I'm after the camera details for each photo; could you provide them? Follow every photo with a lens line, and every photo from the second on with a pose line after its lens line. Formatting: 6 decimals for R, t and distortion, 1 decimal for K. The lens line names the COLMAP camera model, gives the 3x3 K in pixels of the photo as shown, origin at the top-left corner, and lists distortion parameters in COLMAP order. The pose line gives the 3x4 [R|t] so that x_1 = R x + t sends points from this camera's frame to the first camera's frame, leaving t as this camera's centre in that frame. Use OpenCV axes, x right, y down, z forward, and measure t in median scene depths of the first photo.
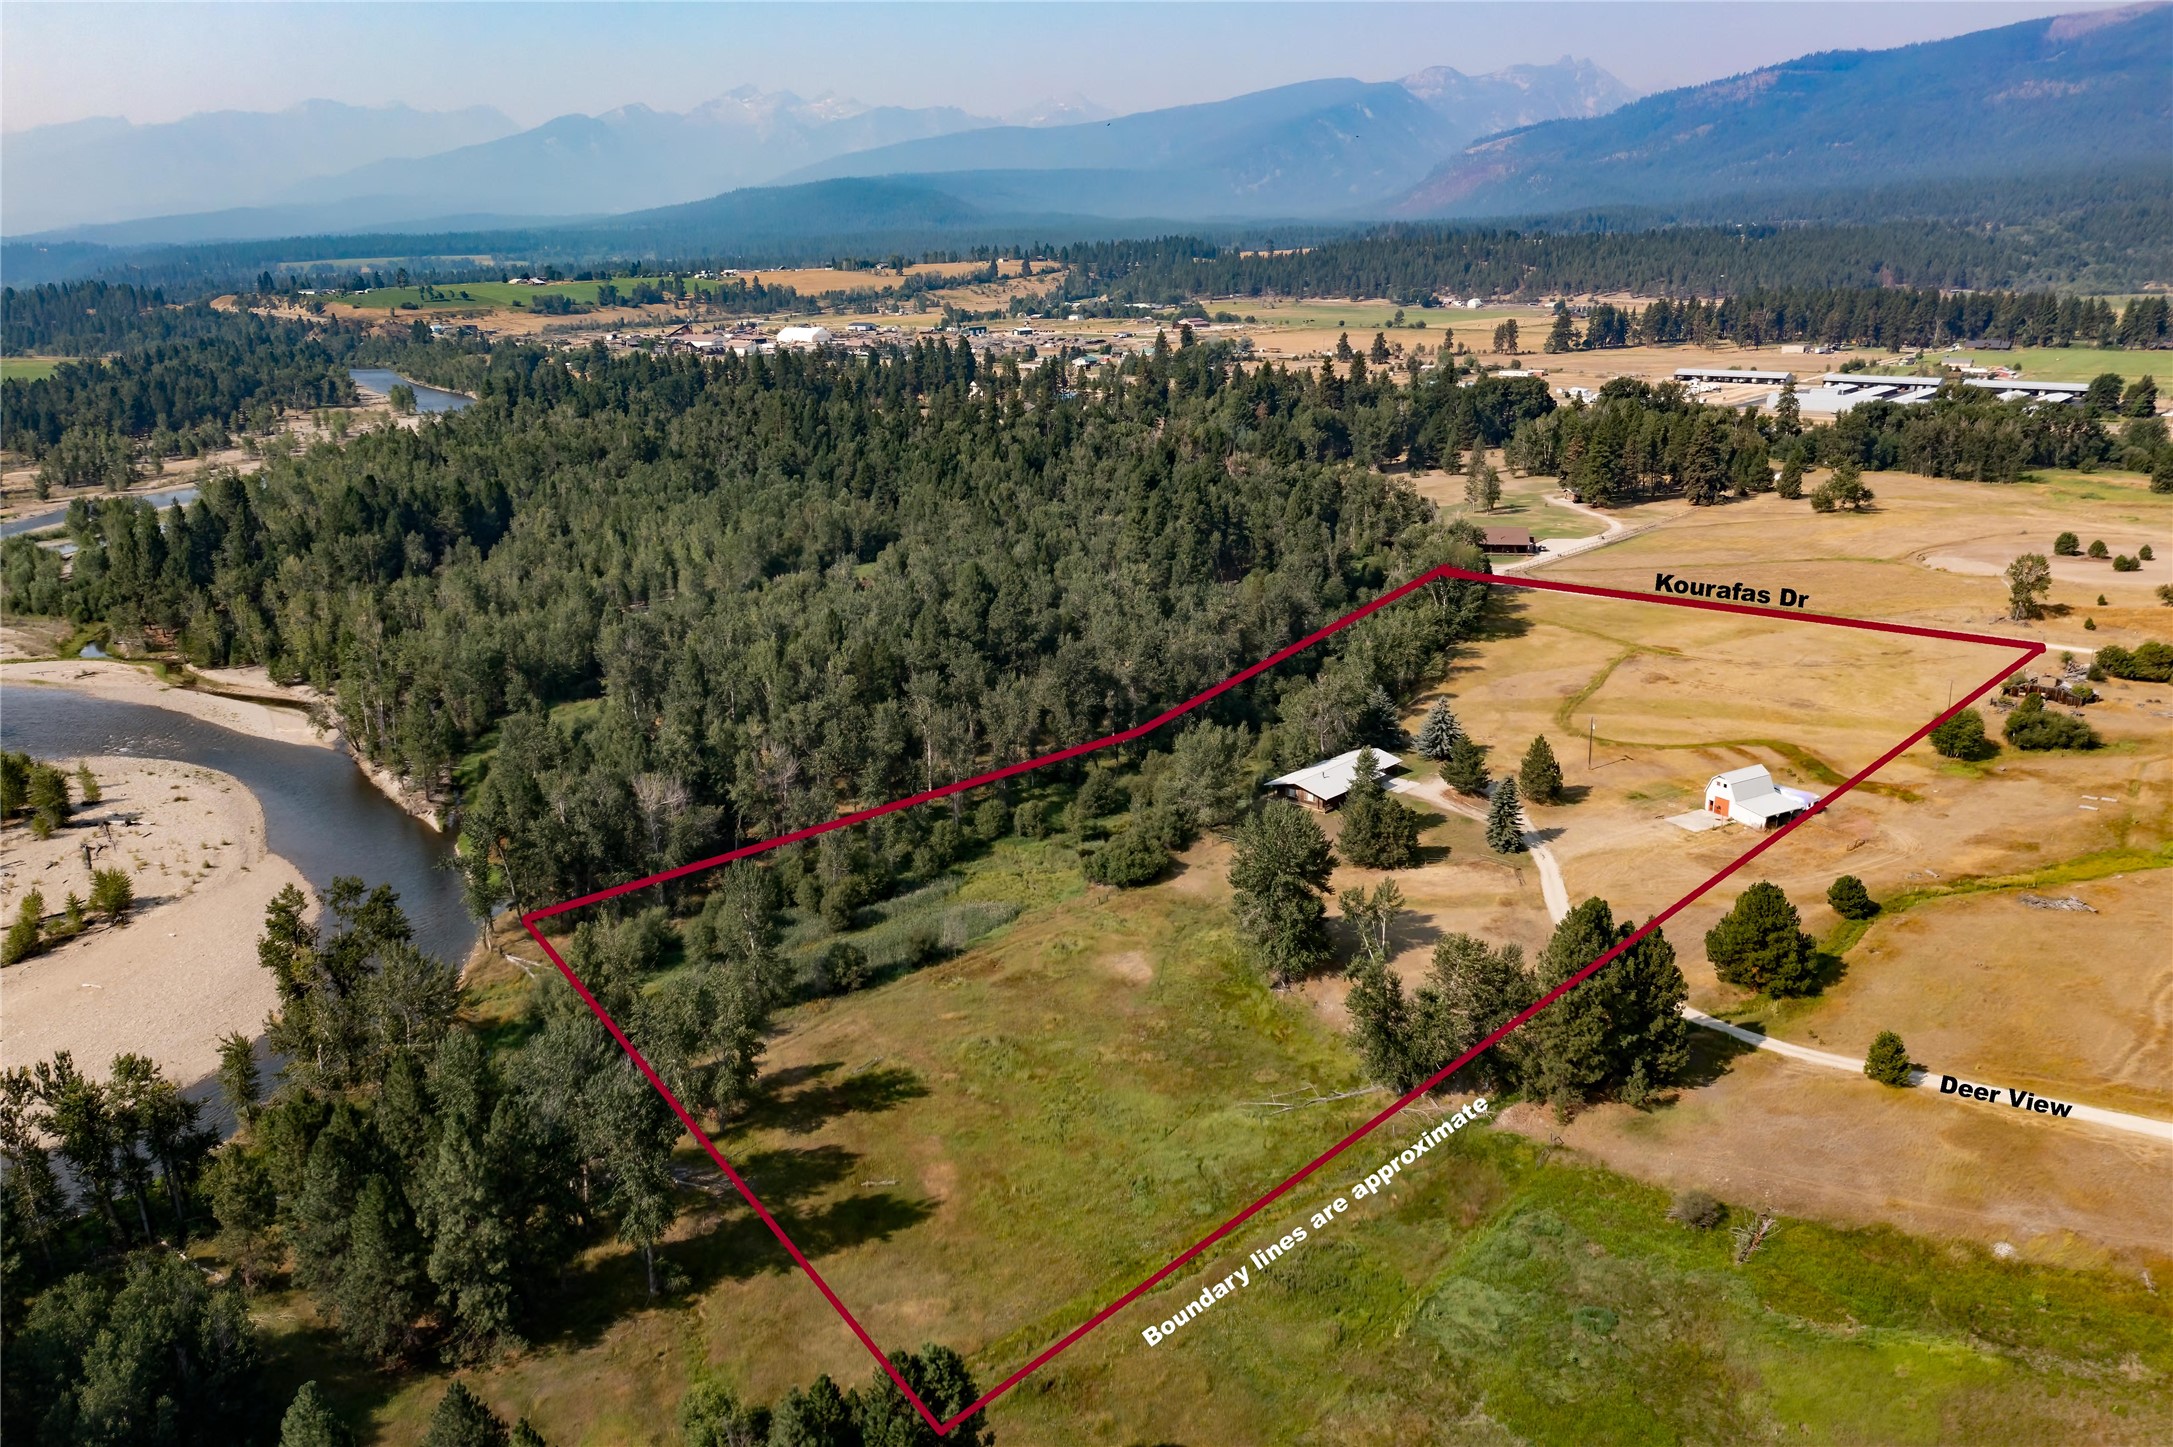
lens RADIAL K [[1699.7, 0, 1079.8], [0, 1699.7, 718.2], [0, 0, 1]] dist [-0.016712, 0.005334]
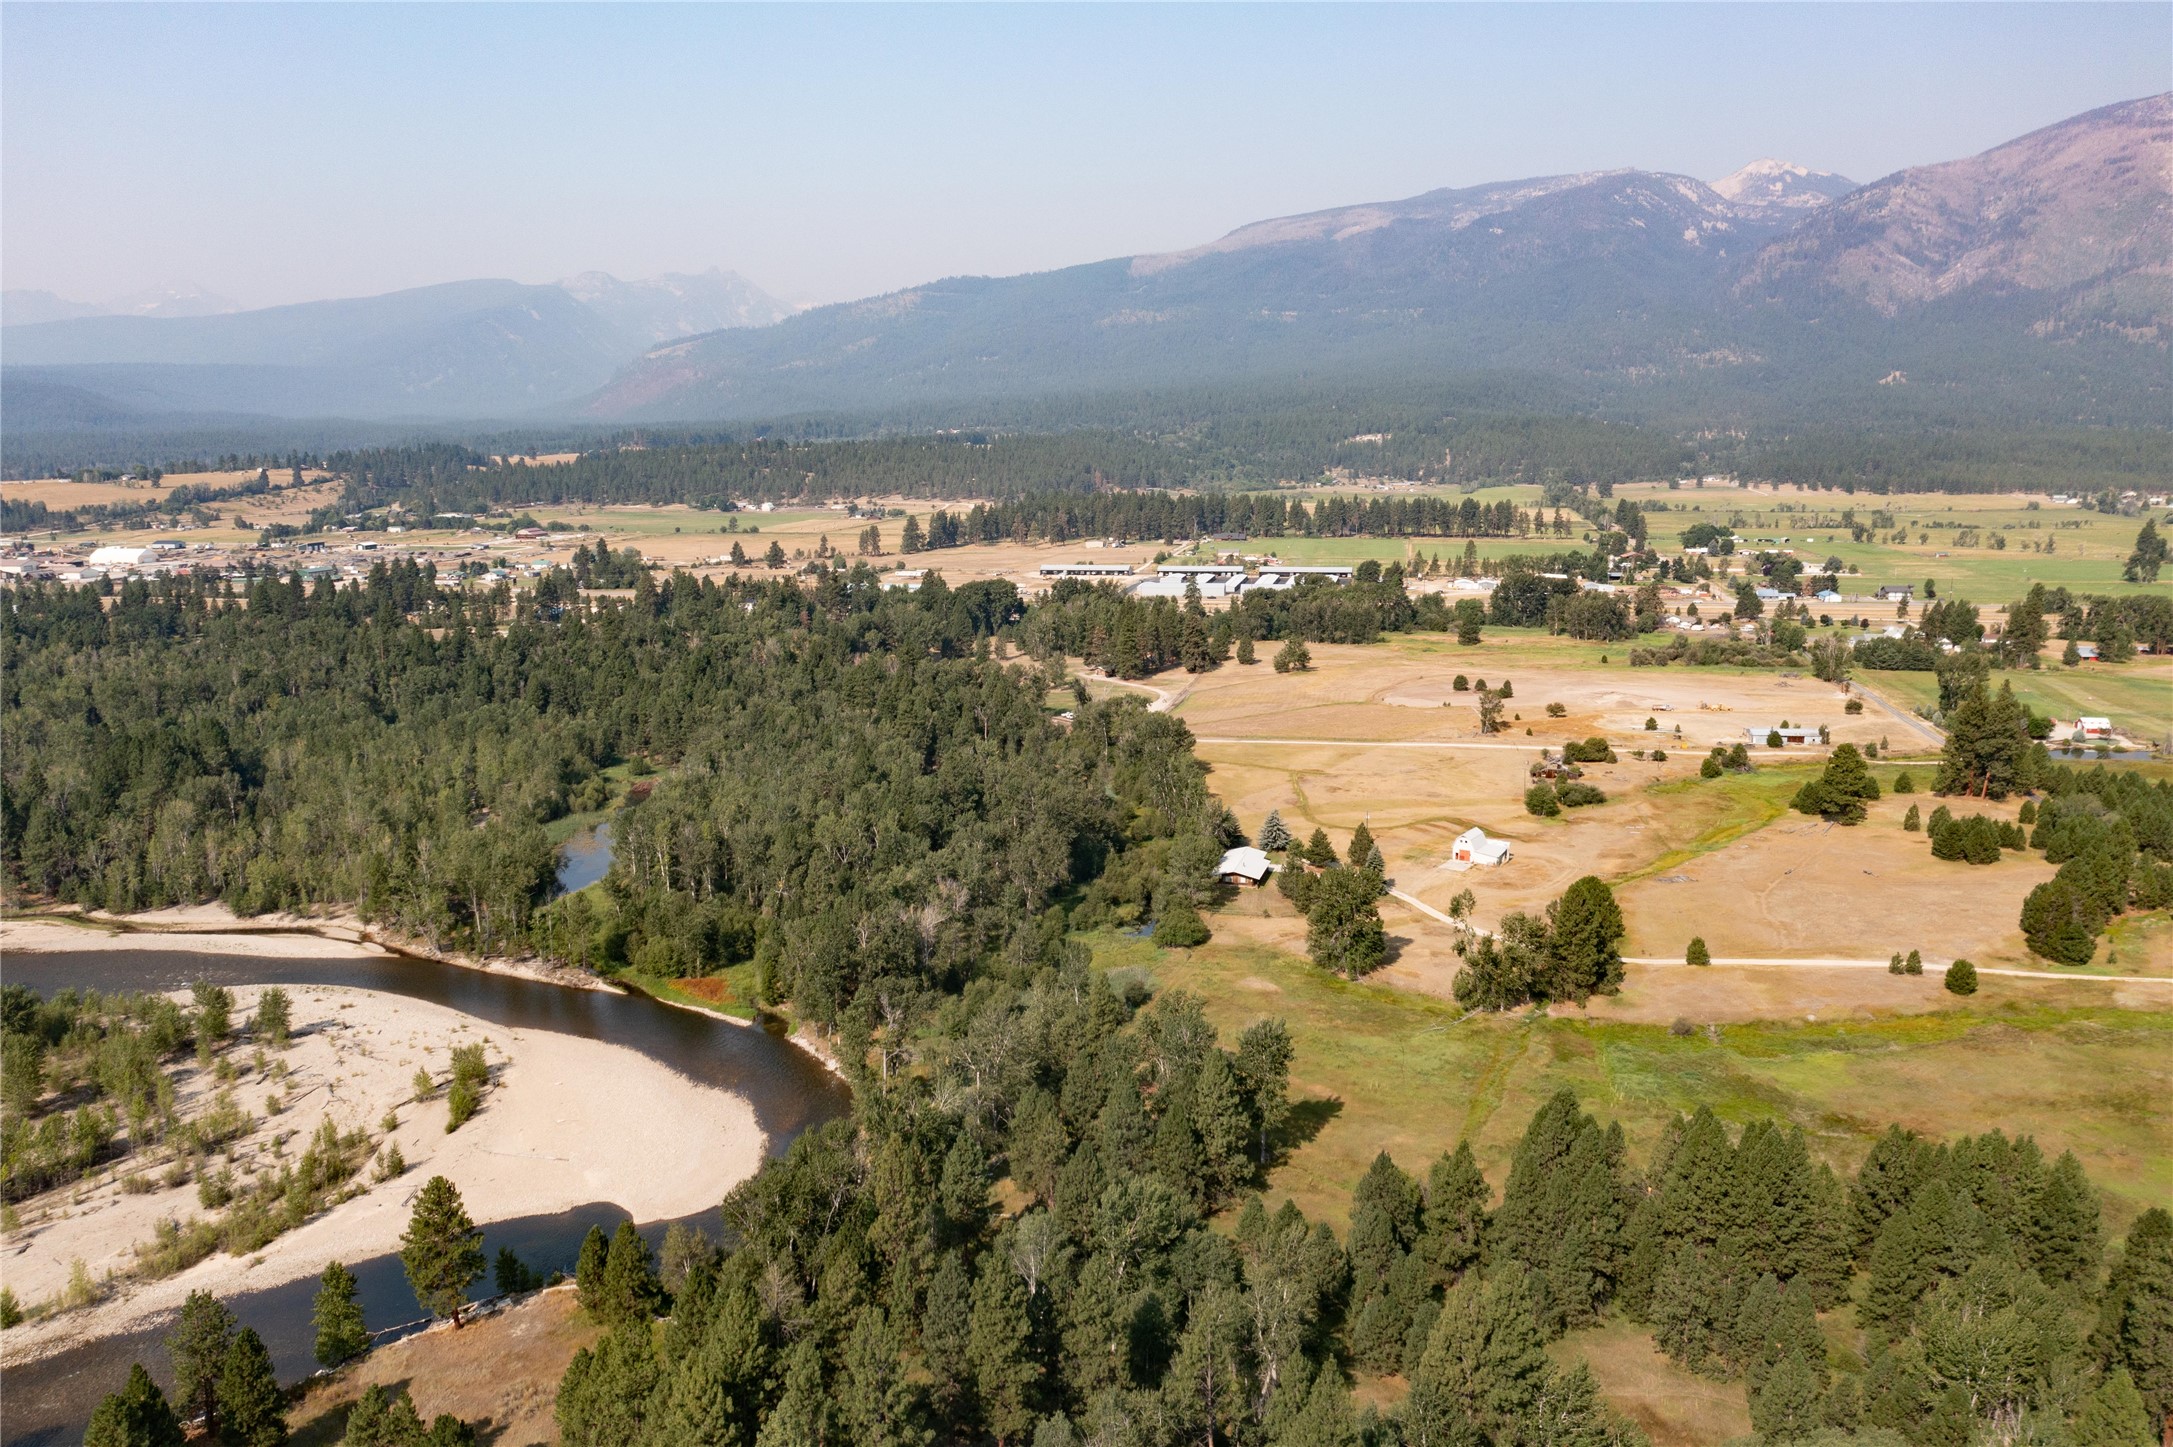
lens RADIAL K [[1699.7, 0, 1077.0], [0, 1699.7, 716.9], [0, 0, 1]] dist [-0.016712, 0.005334]
pose [[0.888696, -0.071809, 0.452839, -0.148071], [0.121212, 0.989316, -0.080998, 0.001968], [-0.442184, 0.126872, 0.887906, -0.060628]]
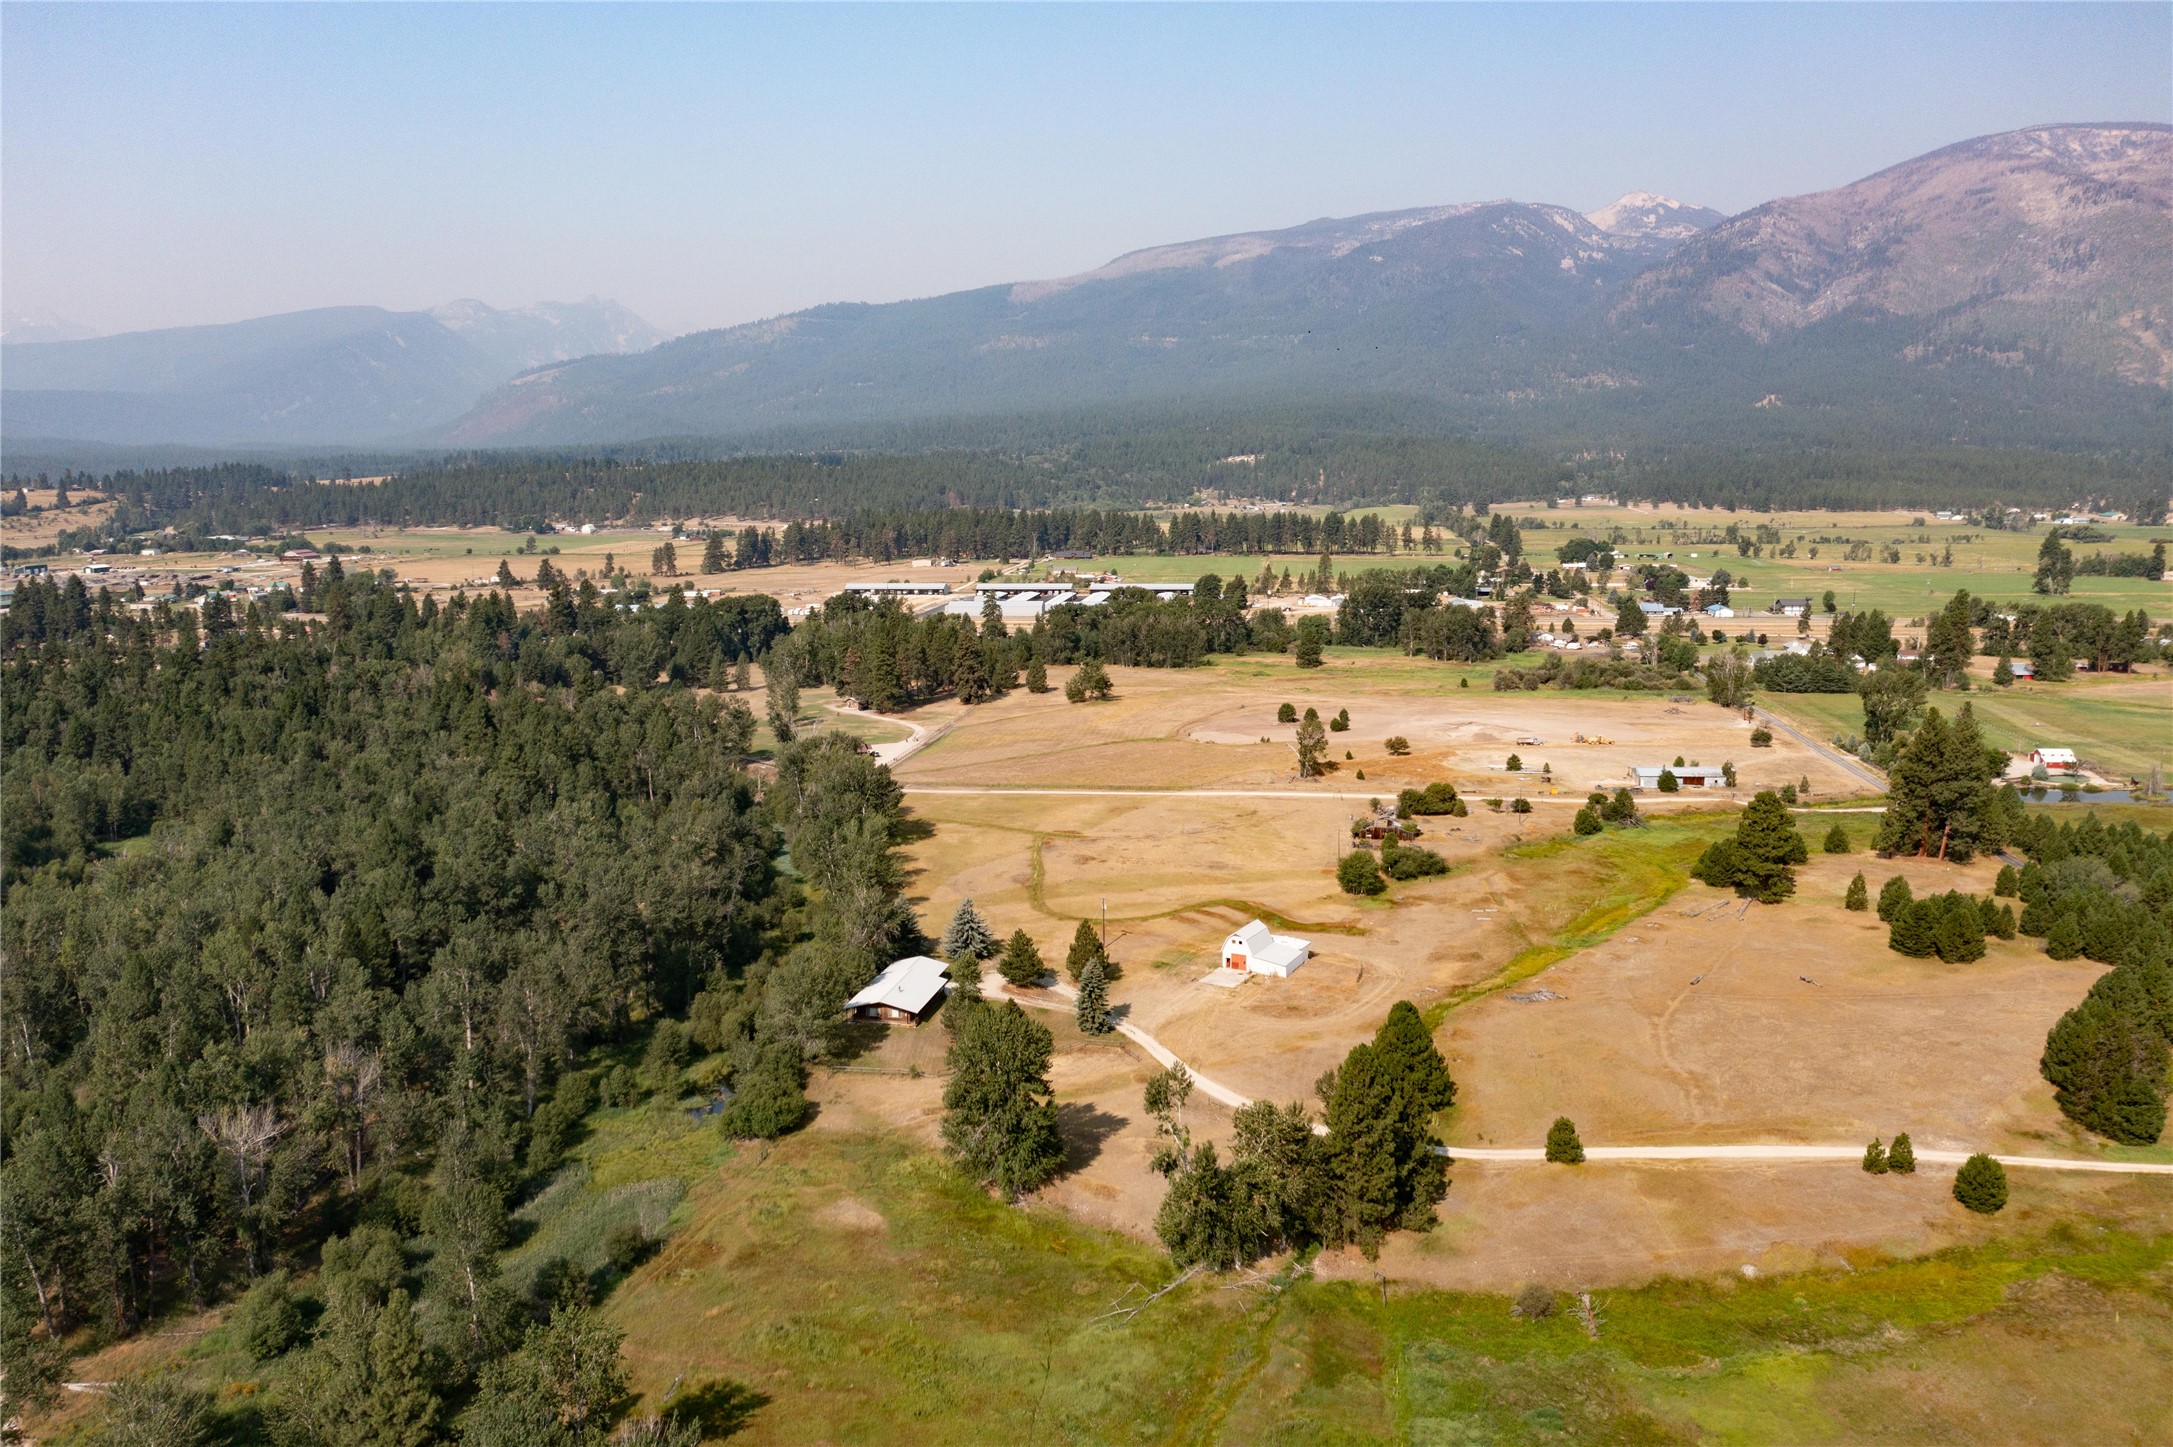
lens RADIAL K [[1699.7, 0, 1077.2], [0, 1699.7, 721.3], [0, 0, 1]] dist [-0.016712, 0.005334]
pose [[0.858350, -0.073172, 0.507819, -0.059315], [0.136851, 0.986571, -0.089158, -0.004127], [-0.494476, 0.146025, 0.856837, 0.018318]]
